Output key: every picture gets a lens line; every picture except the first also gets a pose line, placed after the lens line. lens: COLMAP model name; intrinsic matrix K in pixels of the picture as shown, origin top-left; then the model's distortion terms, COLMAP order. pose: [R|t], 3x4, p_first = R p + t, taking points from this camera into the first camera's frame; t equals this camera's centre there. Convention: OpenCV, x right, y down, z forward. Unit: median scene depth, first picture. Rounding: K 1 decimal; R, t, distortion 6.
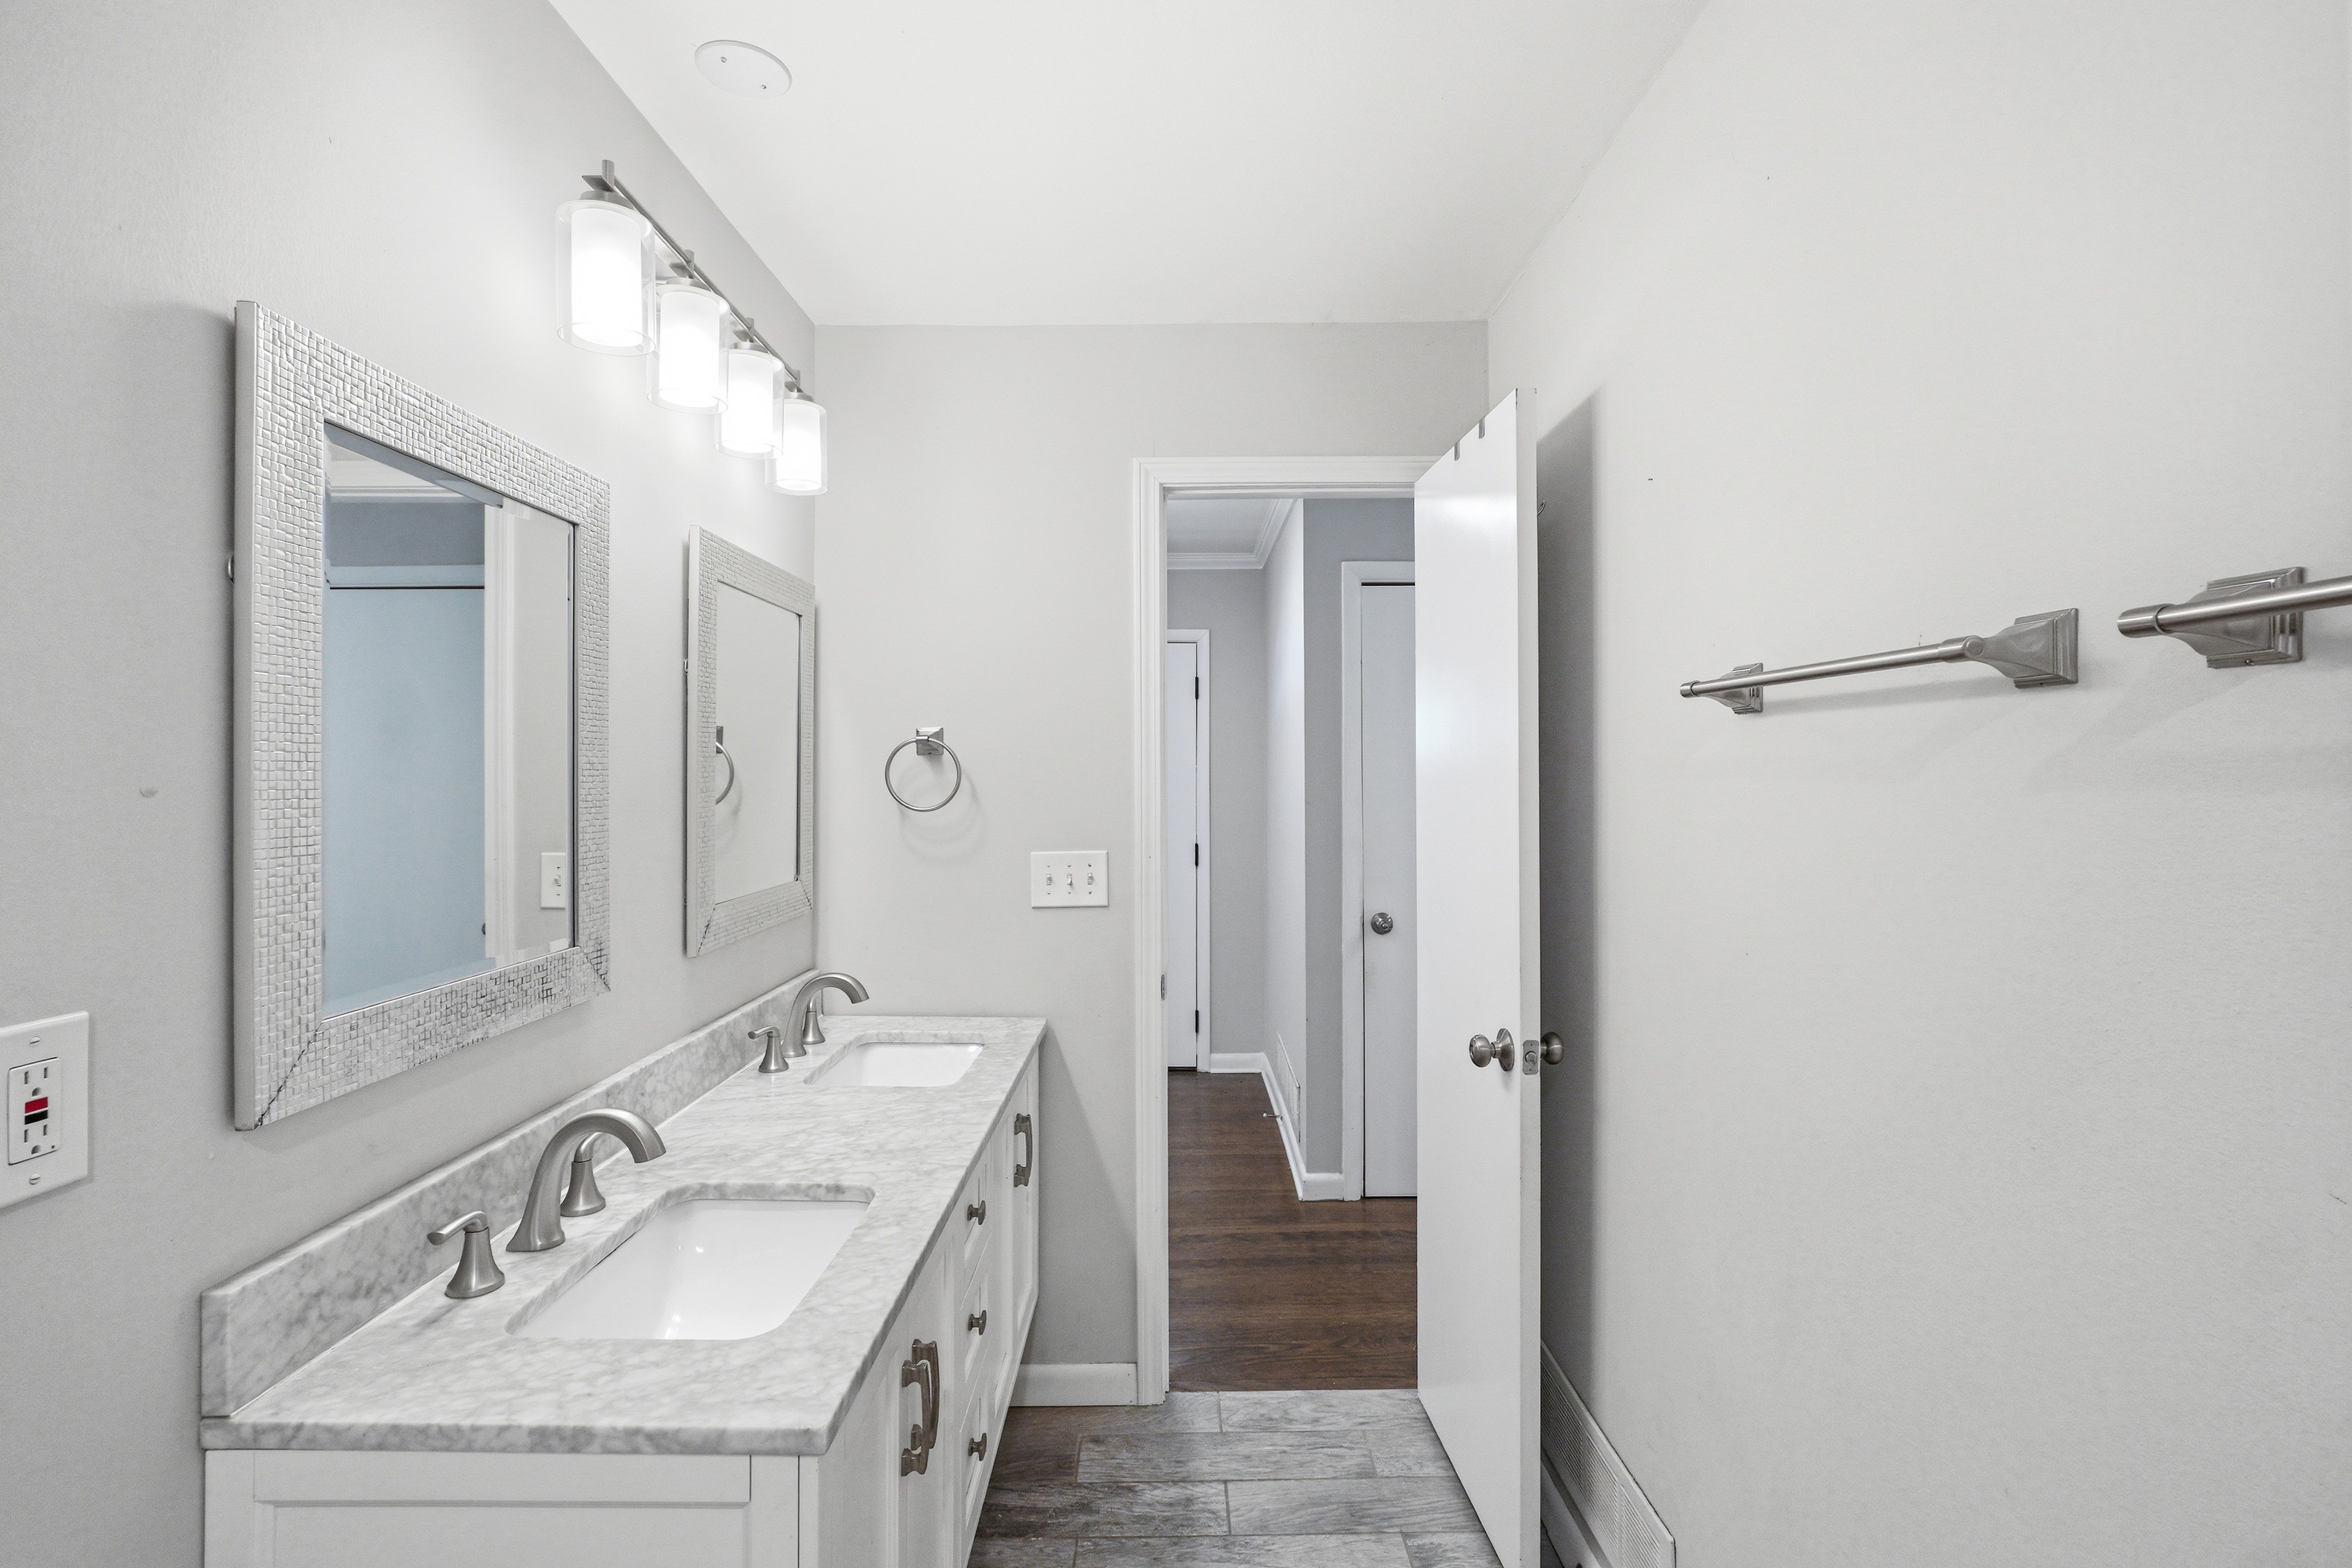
lens RADIAL K [[1082.8, 0, 1191.1], [0, 1082.8, 760.9], [0, 0, 1]] dist [-0.016210, 0.005147]
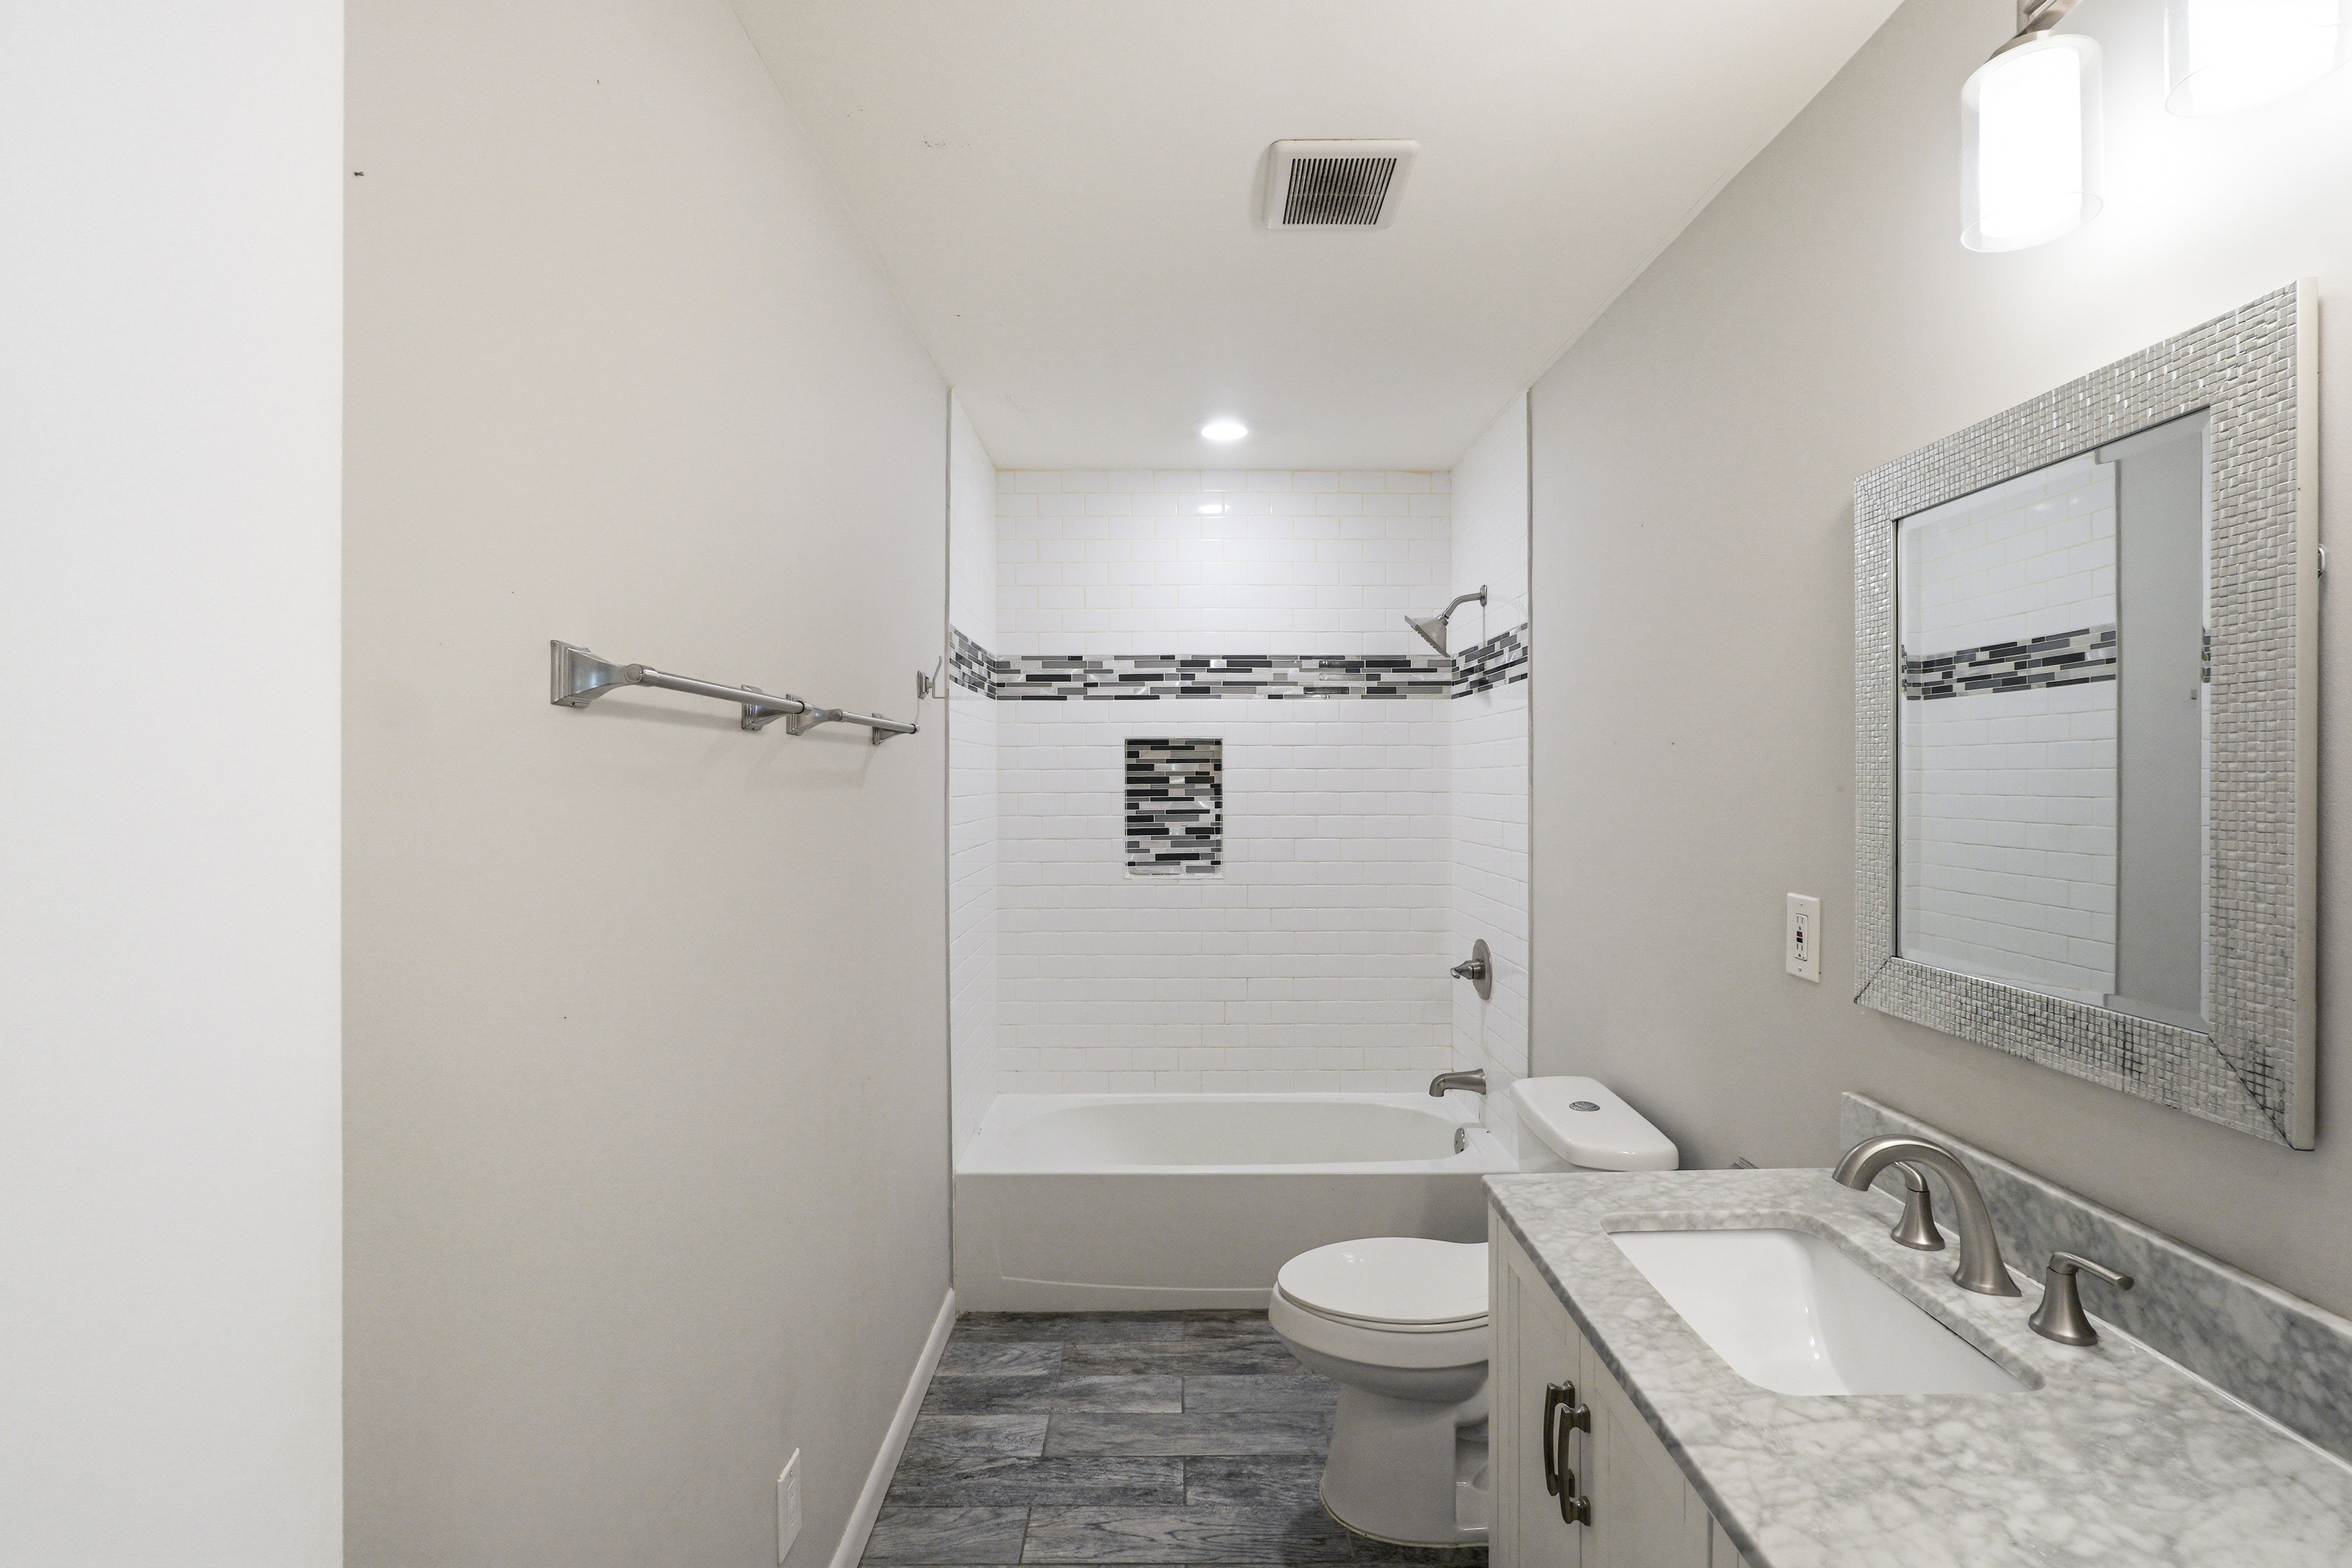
lens RADIAL K [[1082.8, 0, 1180.6], [0, 1082.8, 788.3], [0, 0, 1]] dist [-0.016210, 0.005147]
pose [[-0.999841, 0.002680, 0.017622, 0.061631], [0.002594, 0.999985, -0.004899, 0.021617], [-0.017635, -0.004853, -0.999833, 1.773641]]
